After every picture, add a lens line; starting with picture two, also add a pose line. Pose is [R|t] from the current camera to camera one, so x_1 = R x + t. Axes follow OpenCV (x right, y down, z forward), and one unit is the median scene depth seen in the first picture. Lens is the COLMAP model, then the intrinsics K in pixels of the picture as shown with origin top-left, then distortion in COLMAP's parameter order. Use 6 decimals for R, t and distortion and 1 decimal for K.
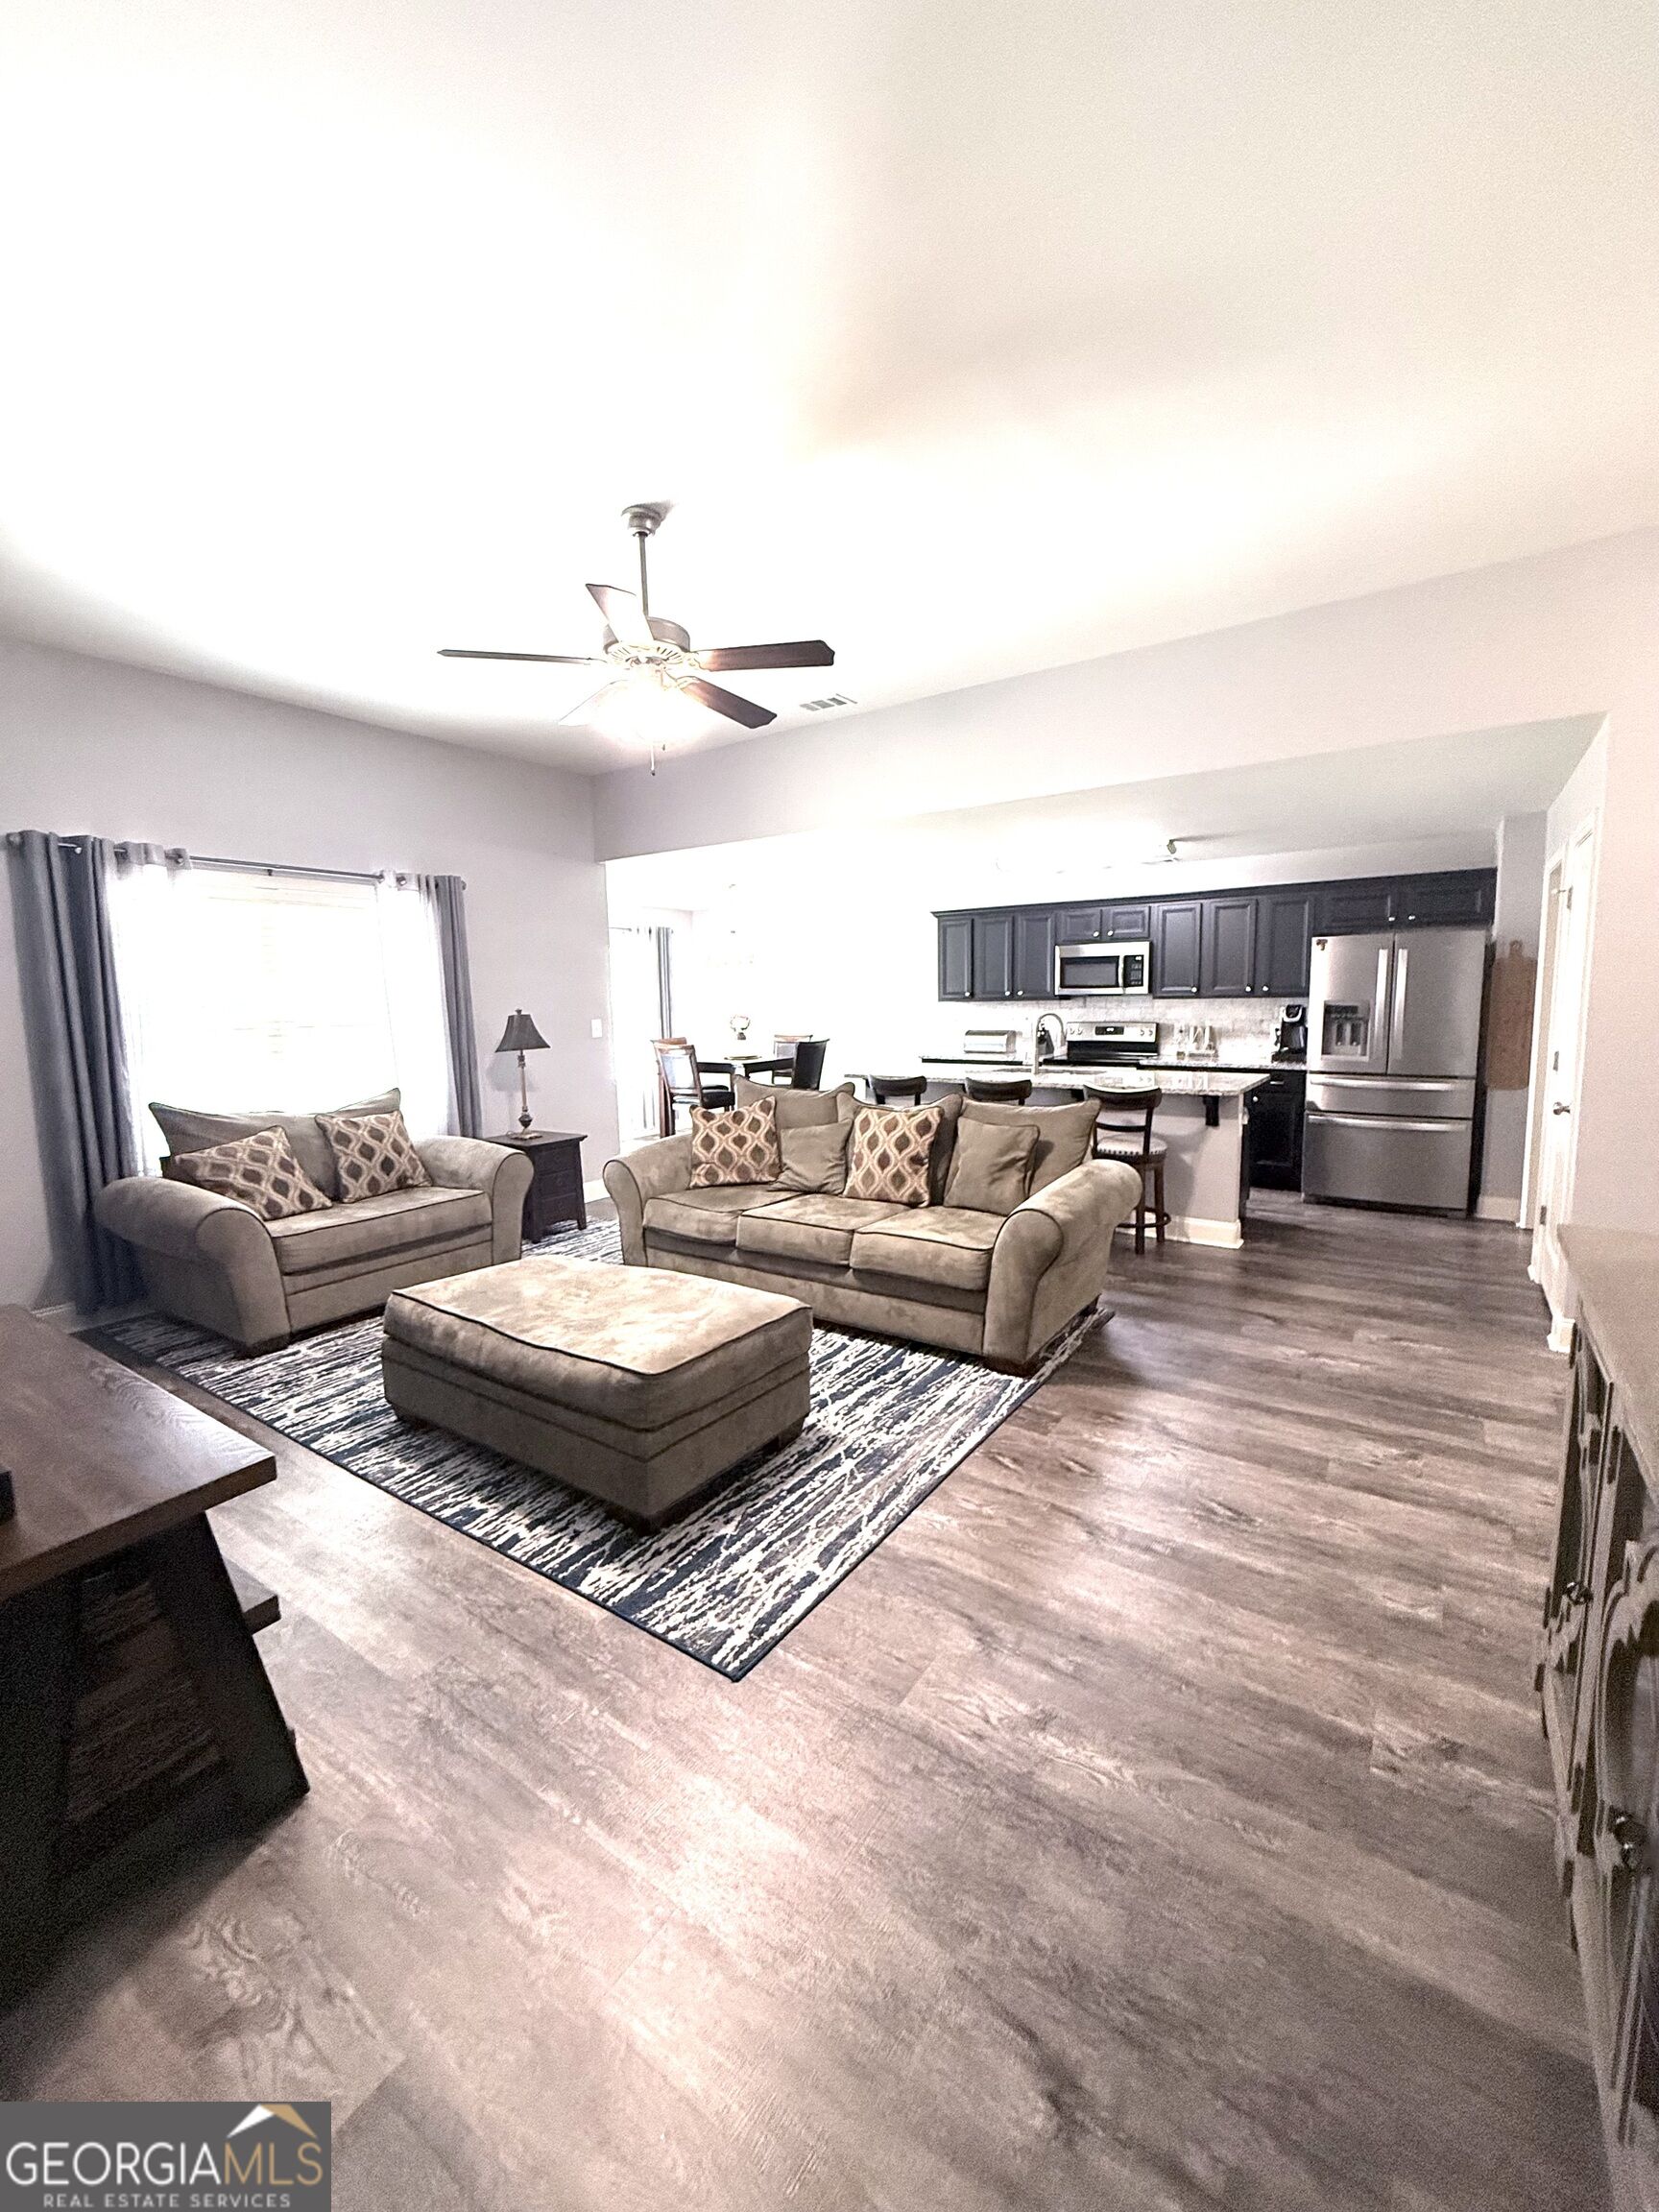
lens RADIAL K [[882.2, 0, 814.2], [0, 882.2, 1105.8], [0, 0, 1]] dist [-0.003904, -0.000164]
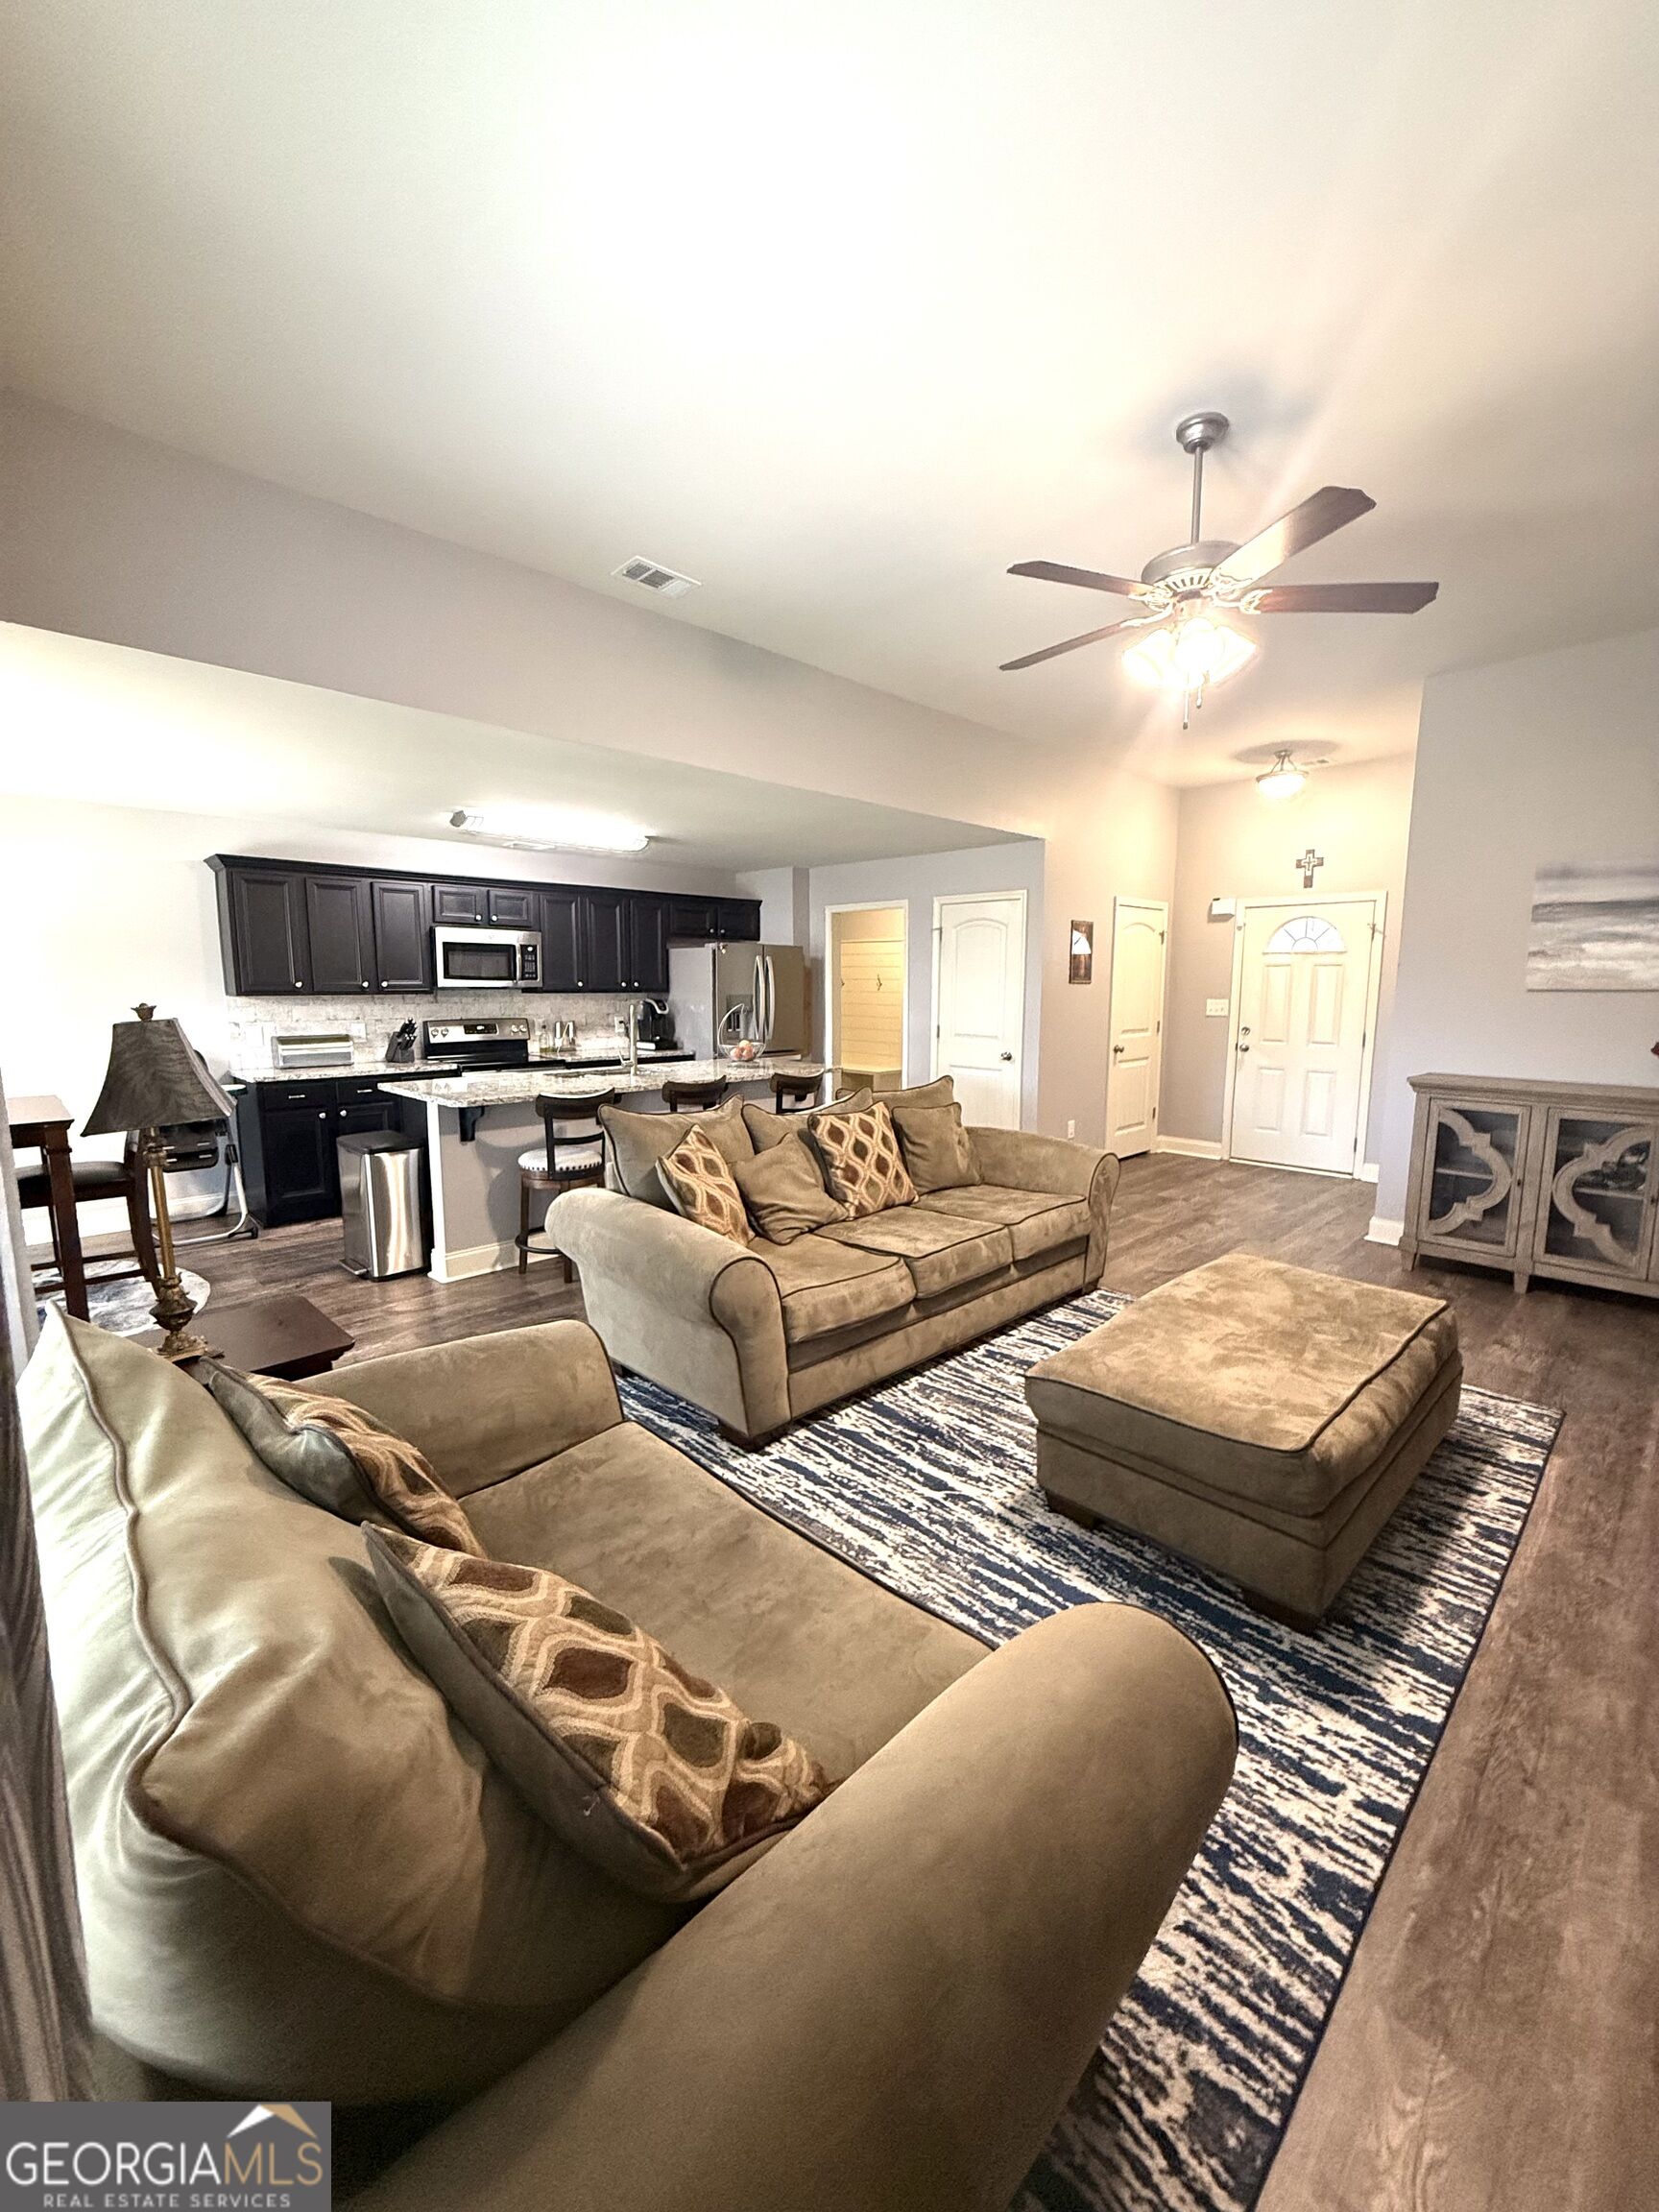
lens RADIAL K [[882.2, 0, 830.3], [0, 882.2, 1108.3], [0, 0, 1]] dist [-0.003904, -0.000164]
pose [[0.188357, -0.118717, 0.974899, -0.573083], [0.116396, 0.988369, 0.097868, -0.064638], [-0.975179, 0.095040, 0.199984, 0.603730]]
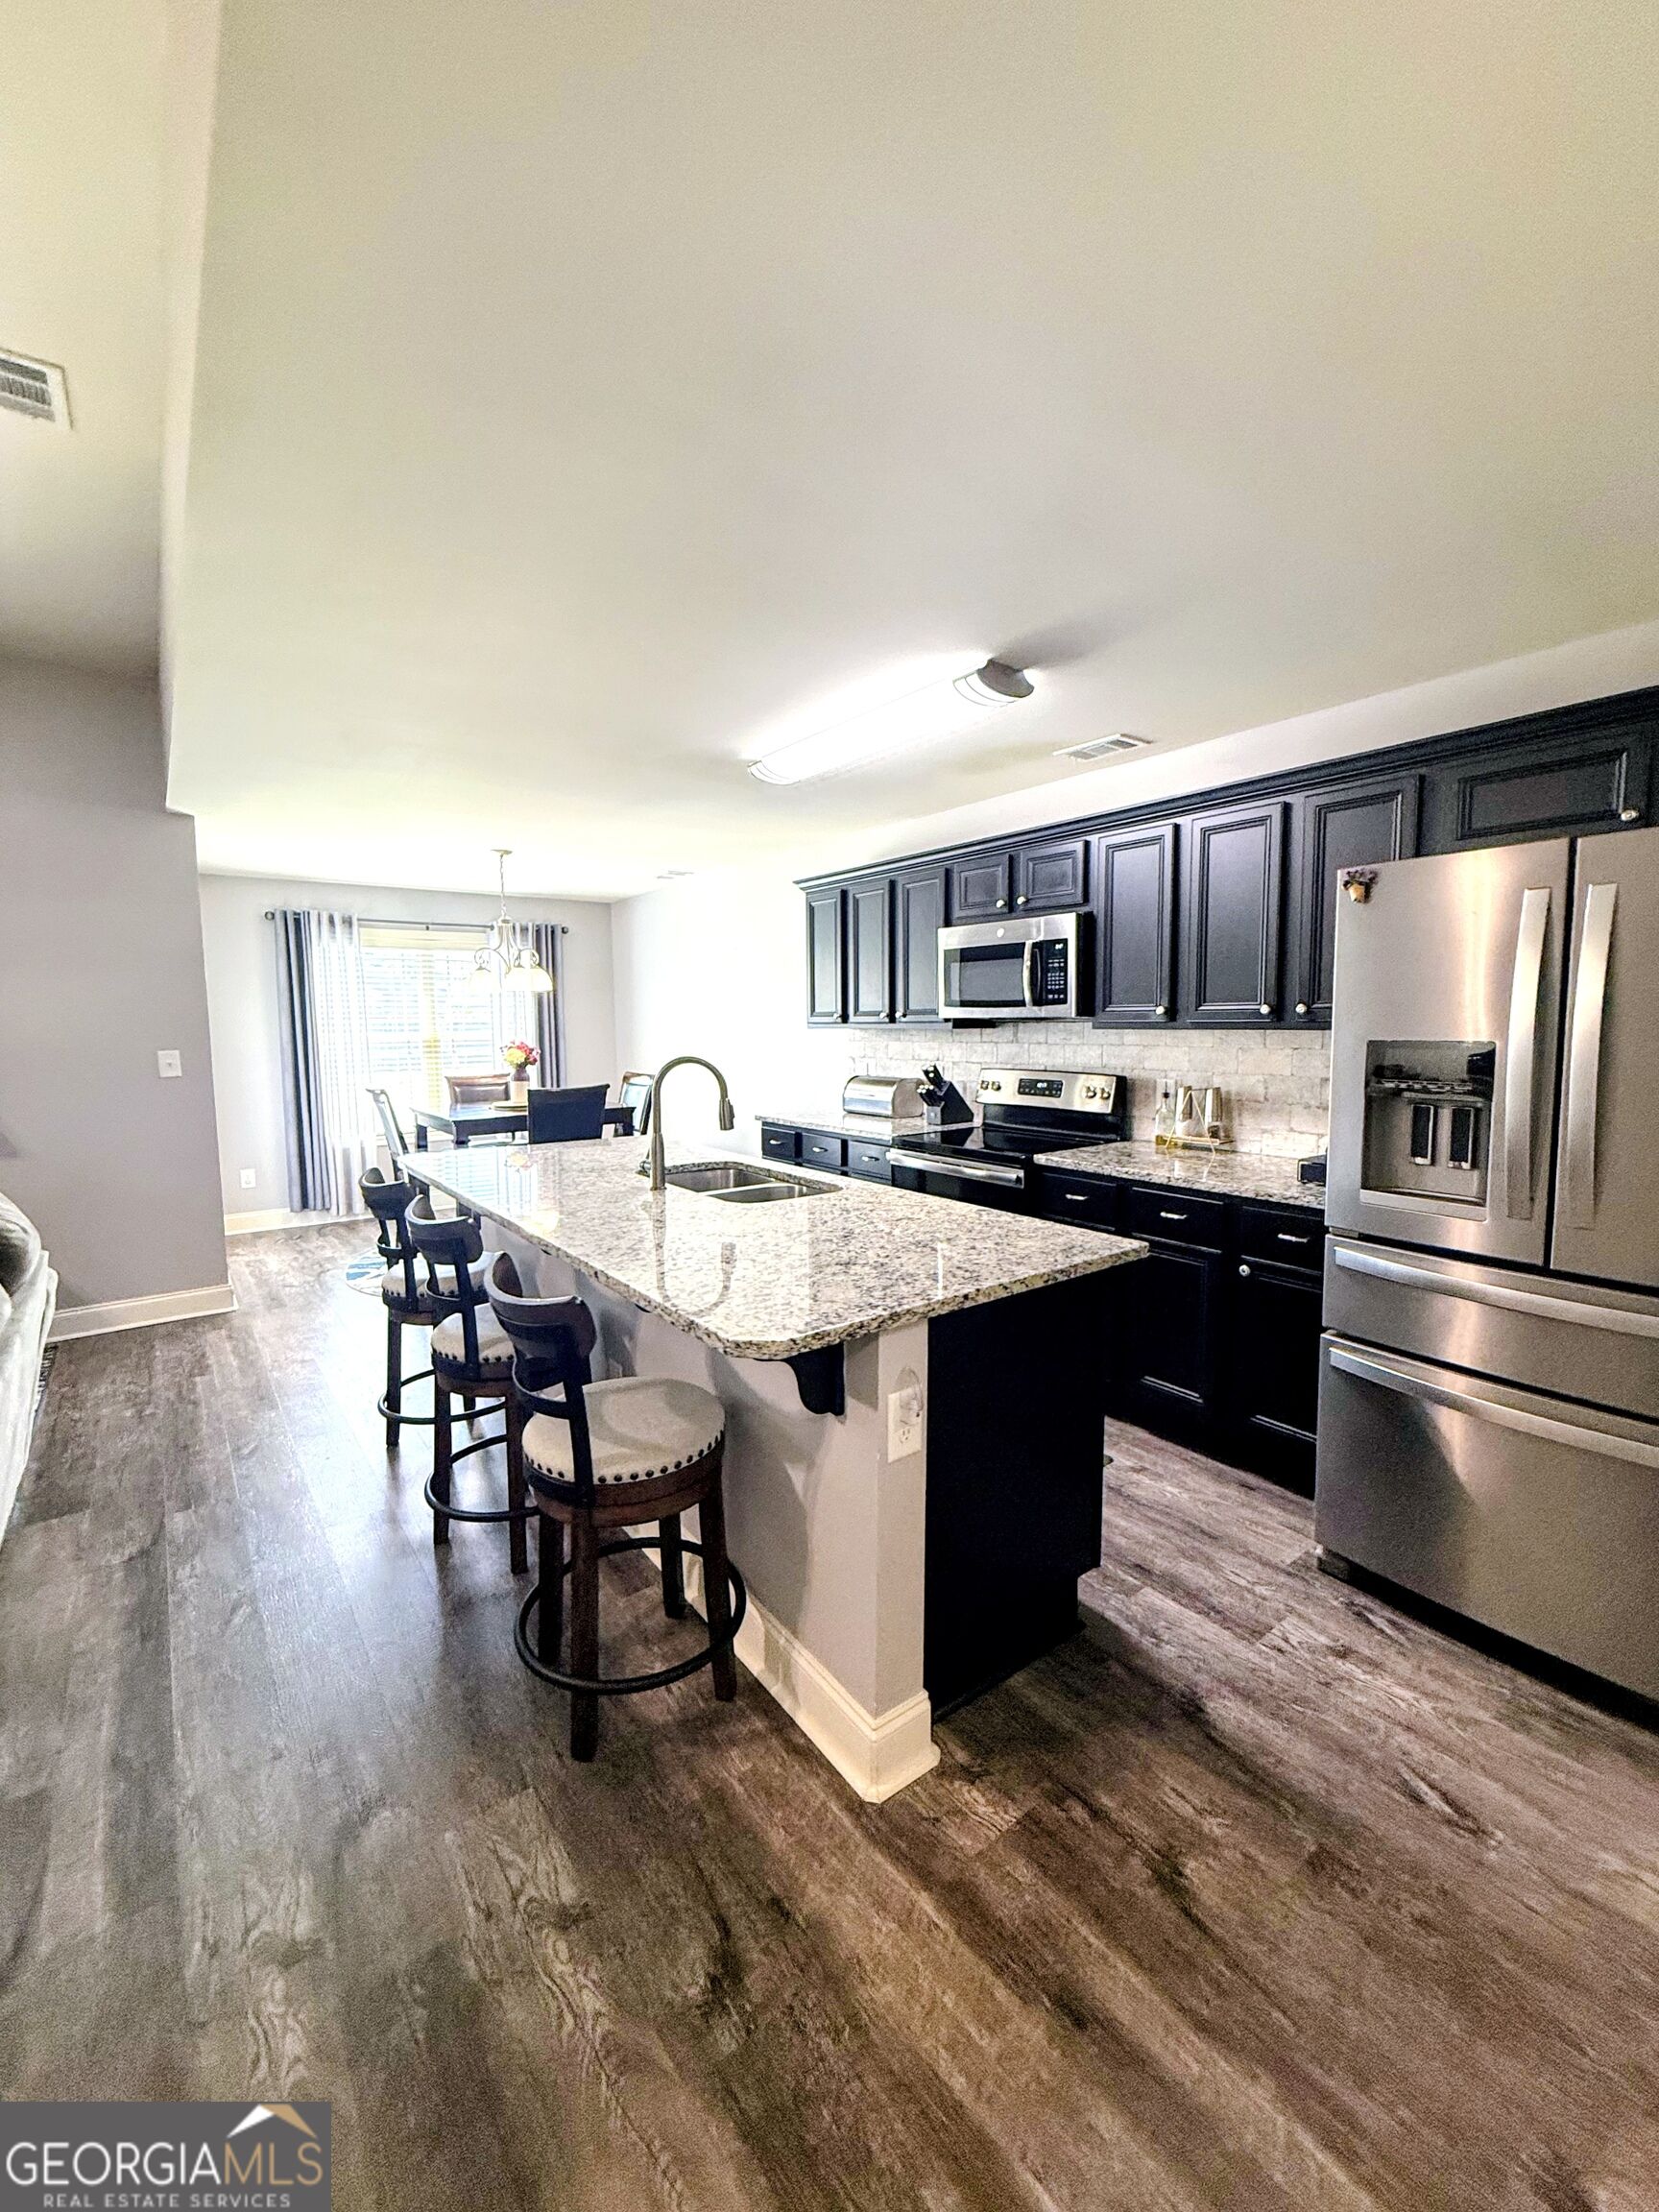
lens RADIAL K [[882.2, 0, 817.5], [0, 882.2, 1112.0], [0, 0, 1]] dist [-0.003904, -0.000164]
pose [[0.951177, 0.038208, -0.306272, 0.455188], [-0.043232, 0.999019, -0.009633, -0.073530], [0.305603, 0.022404, 0.951895, 0.563284]]
